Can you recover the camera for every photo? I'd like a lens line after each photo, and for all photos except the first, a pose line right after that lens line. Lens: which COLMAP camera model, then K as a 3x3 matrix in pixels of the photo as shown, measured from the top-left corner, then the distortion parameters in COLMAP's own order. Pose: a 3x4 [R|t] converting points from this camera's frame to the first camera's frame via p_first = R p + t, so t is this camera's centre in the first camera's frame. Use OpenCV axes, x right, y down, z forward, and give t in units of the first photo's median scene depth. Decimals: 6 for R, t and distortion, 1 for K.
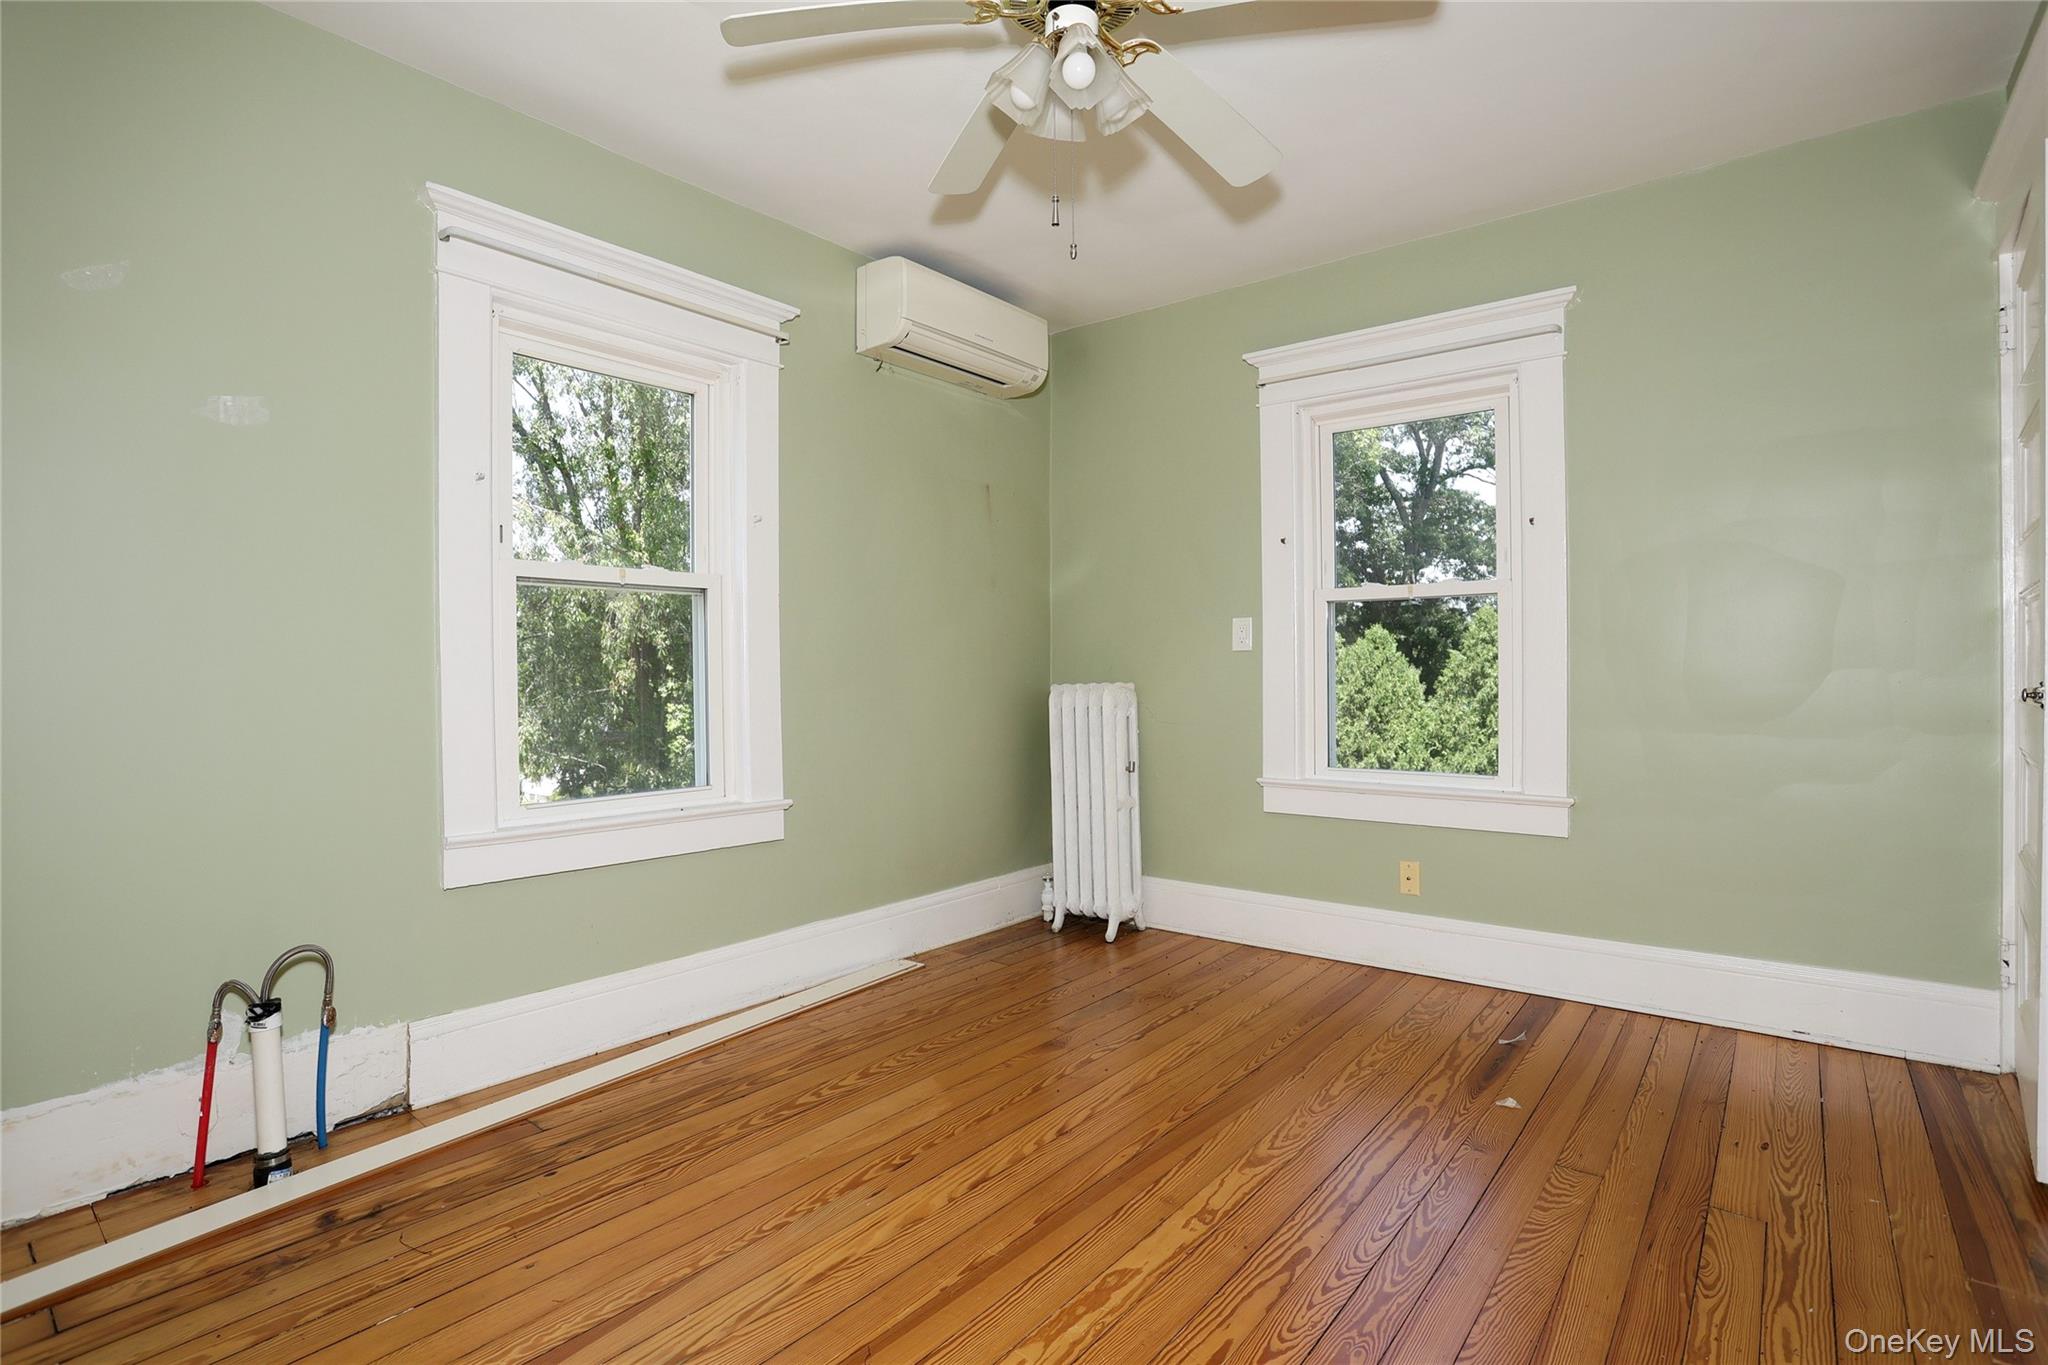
lens RADIAL K [[991.5, 0, 1019.4], [0, 991.5, 684.0], [0, 0, 1]] dist [-0.062538, 0.017174]
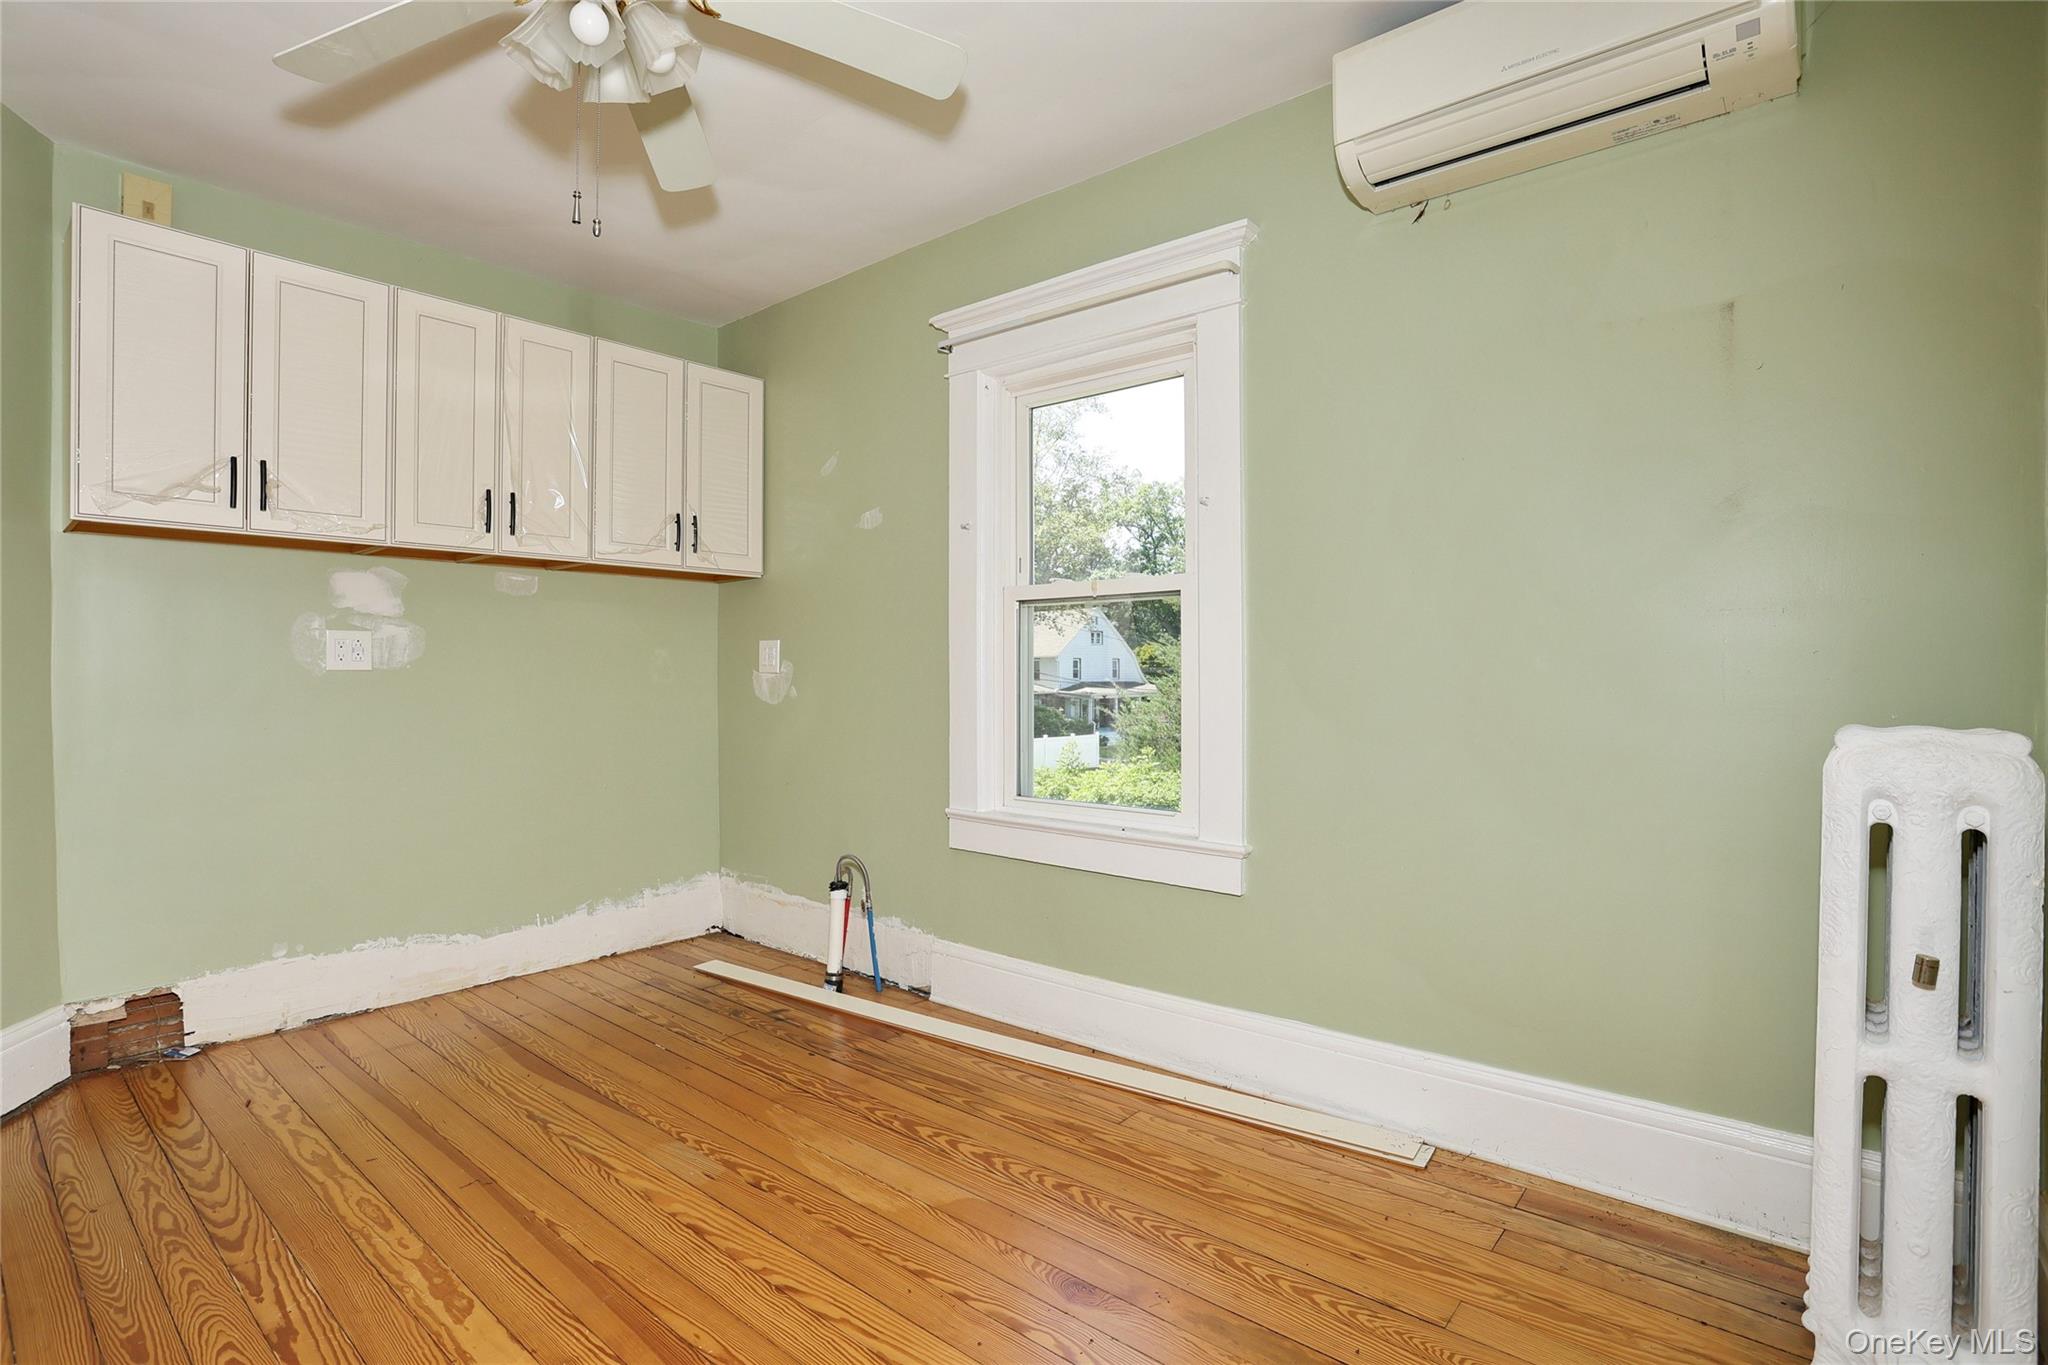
lens RADIAL K [[991.5, 0, 1016.4], [0, 991.5, 681.2], [0, 0, 1]] dist [-0.062538, 0.017174]
pose [[-0.028556, 0.013457, -0.999502, 0.729897], [-0.010554, 0.999850, 0.013763, -0.031388], [0.999536, 0.010941, -0.028409, 1.103045]]
